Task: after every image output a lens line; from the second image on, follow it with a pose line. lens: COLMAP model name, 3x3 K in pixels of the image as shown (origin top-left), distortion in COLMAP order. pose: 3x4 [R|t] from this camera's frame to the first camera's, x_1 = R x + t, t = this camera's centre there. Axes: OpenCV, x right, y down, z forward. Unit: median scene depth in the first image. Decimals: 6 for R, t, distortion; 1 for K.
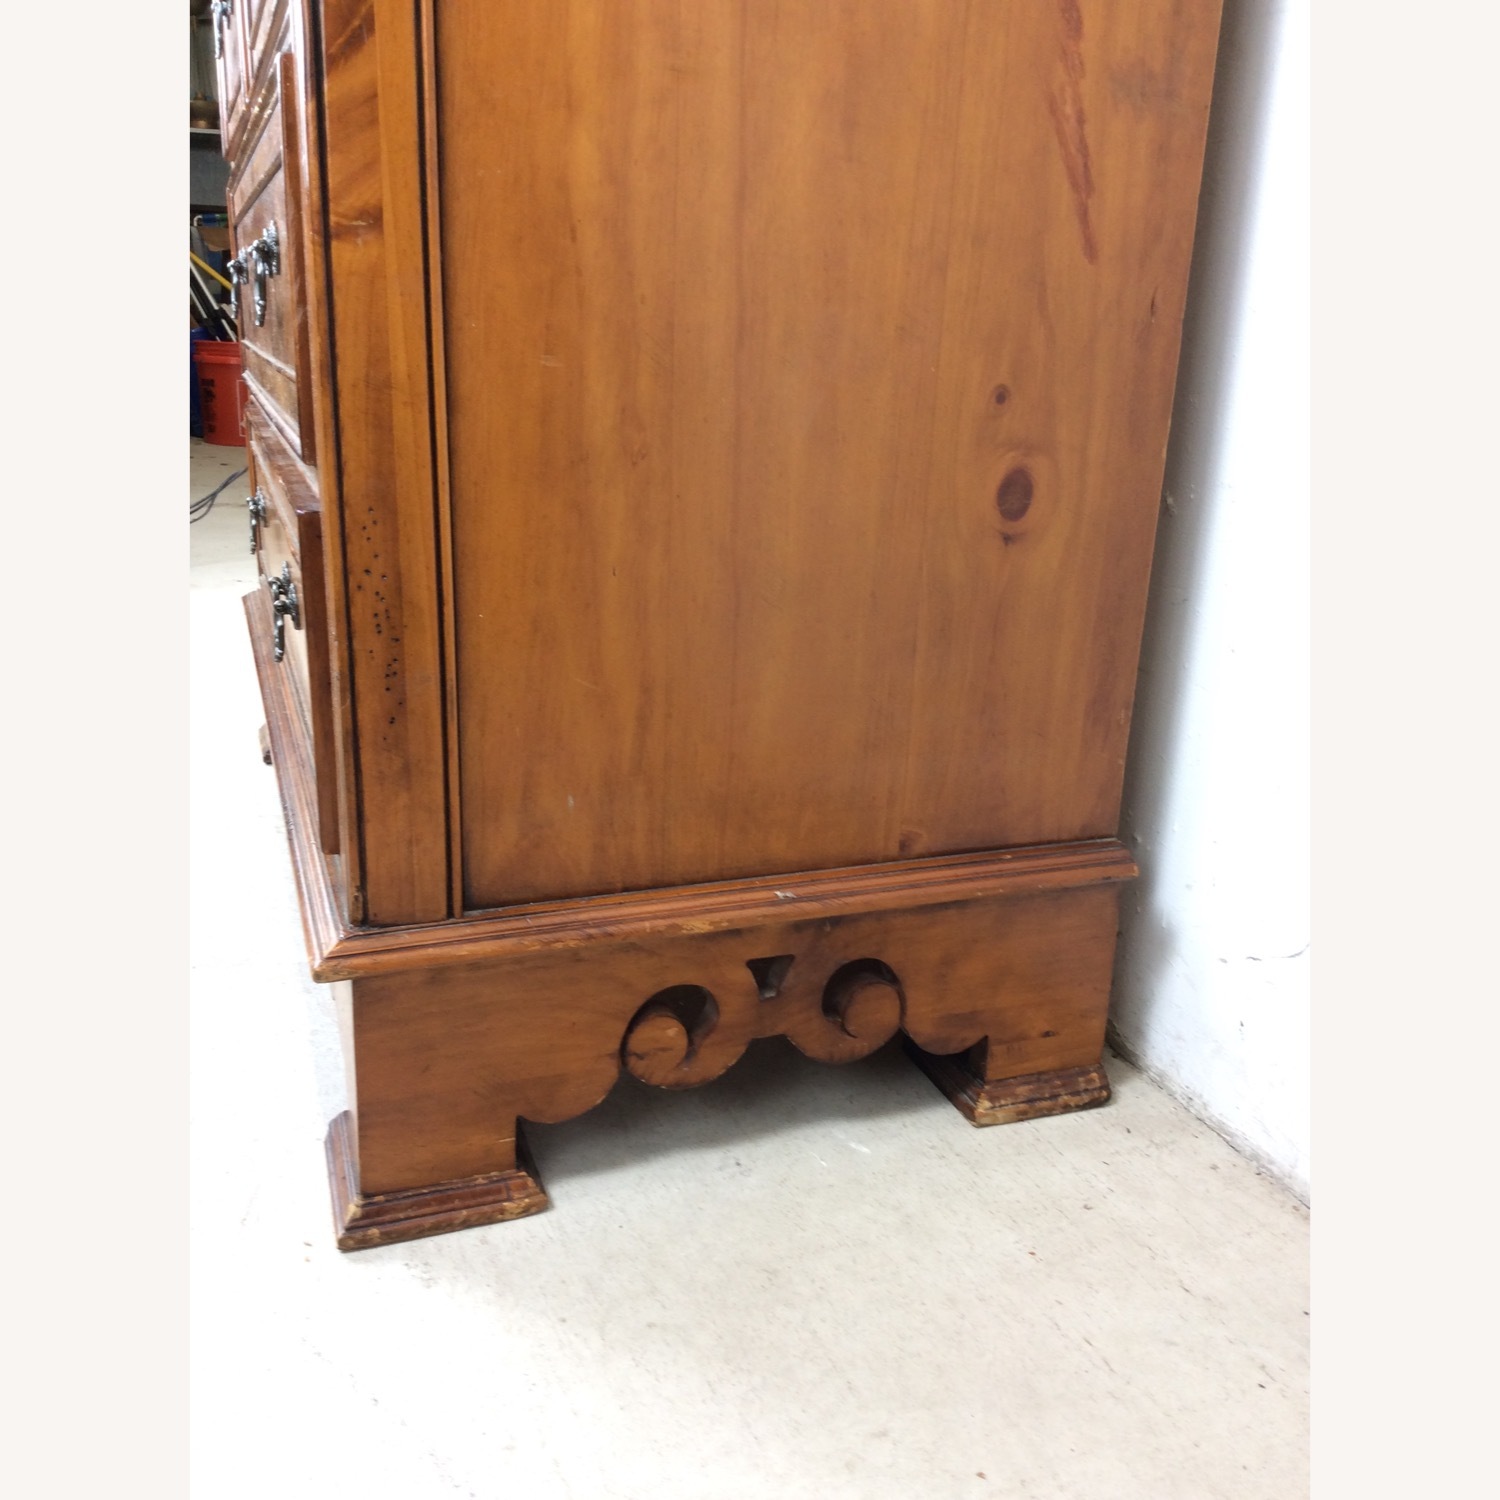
lens RADIAL K [[1399.5, 0, 740.2], [0, 1399.5, 737.3], [0, 0, 1]] dist [0.045222, 0.000000]
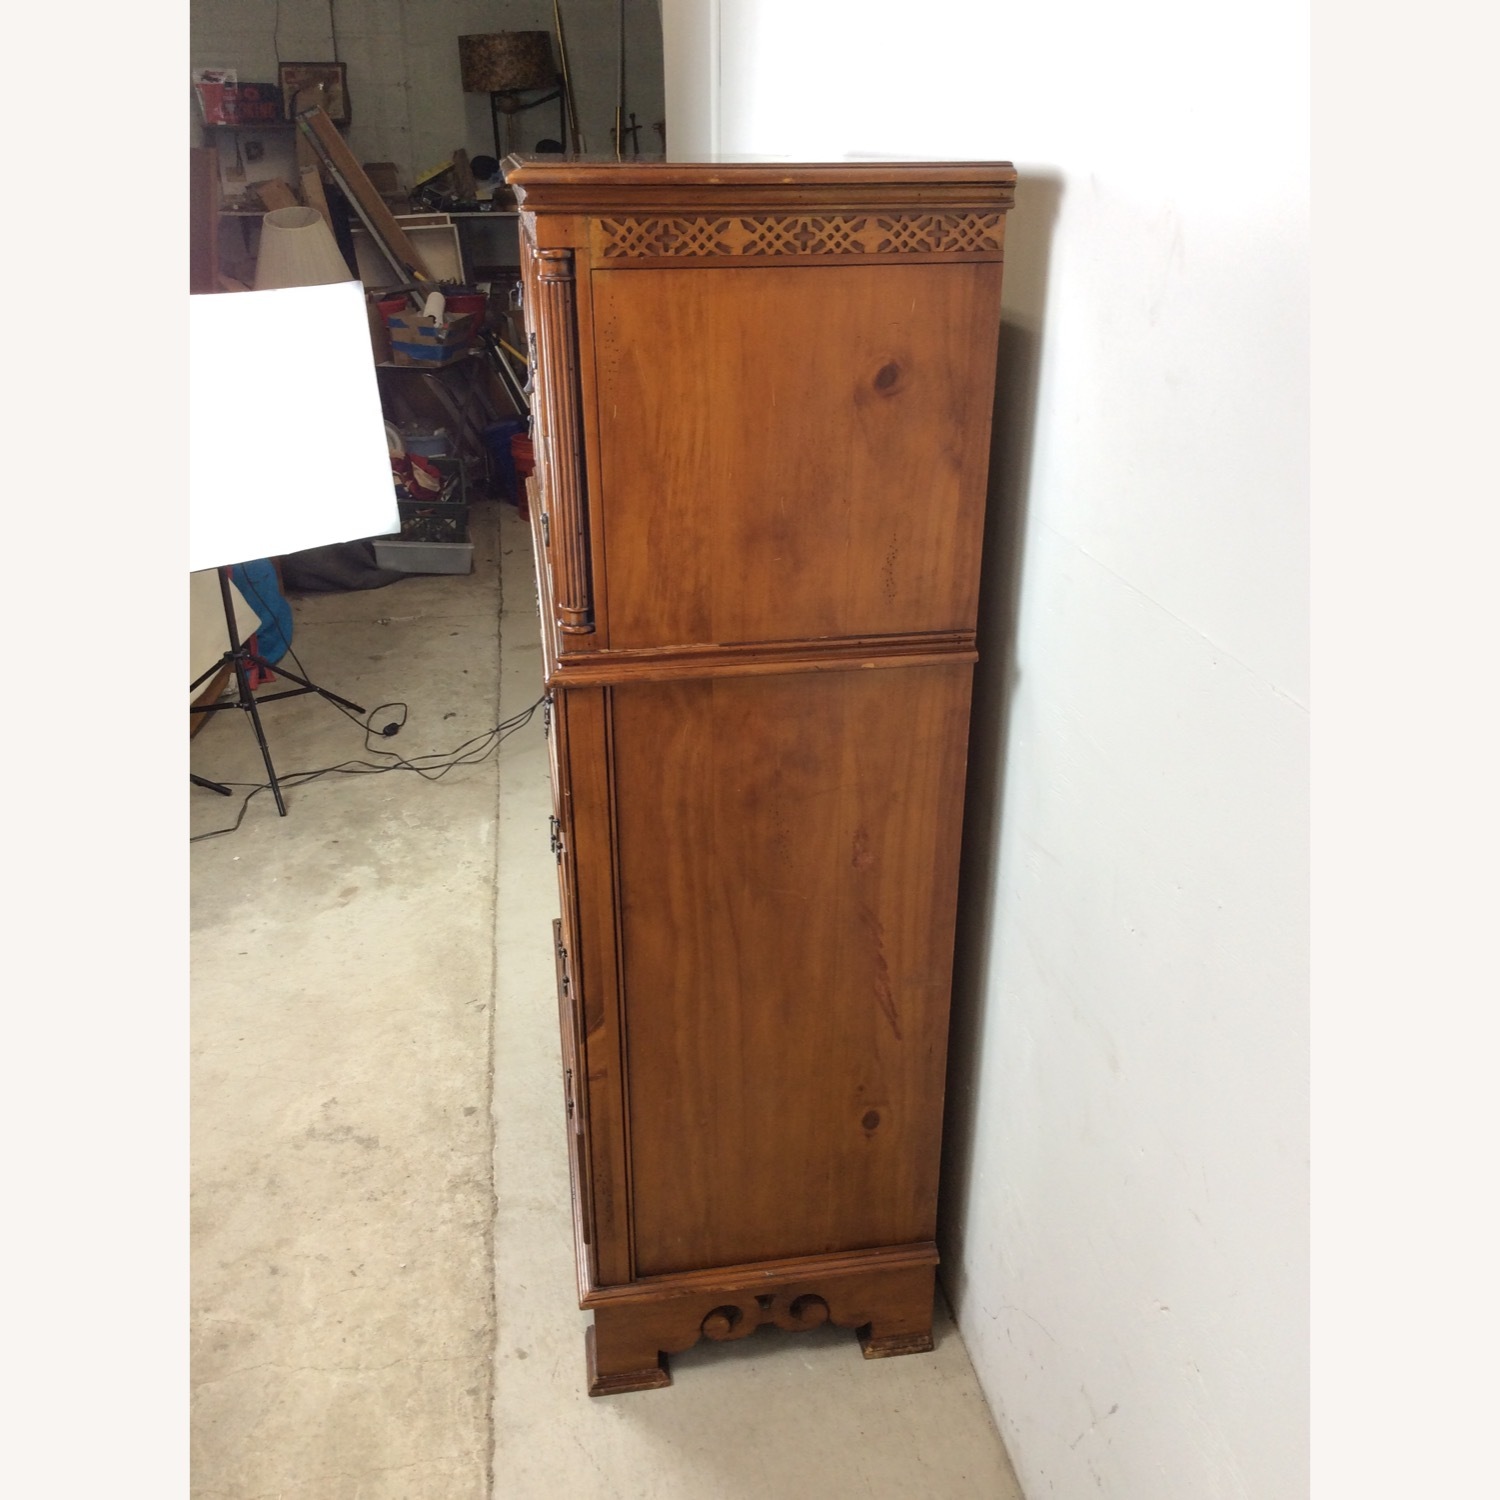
lens RADIAL K [[1399.5, 0, 767.1], [0, 1399.5, 750.9], [0, 0, 1]] dist [0.045222, 0.000000]
pose [[0.982554, 0.047297, -0.179863, 0.430379], [-0.027438, 0.993404, 0.111339, -1.071504], [0.183942, -0.104461, 0.977371, -1.293133]]
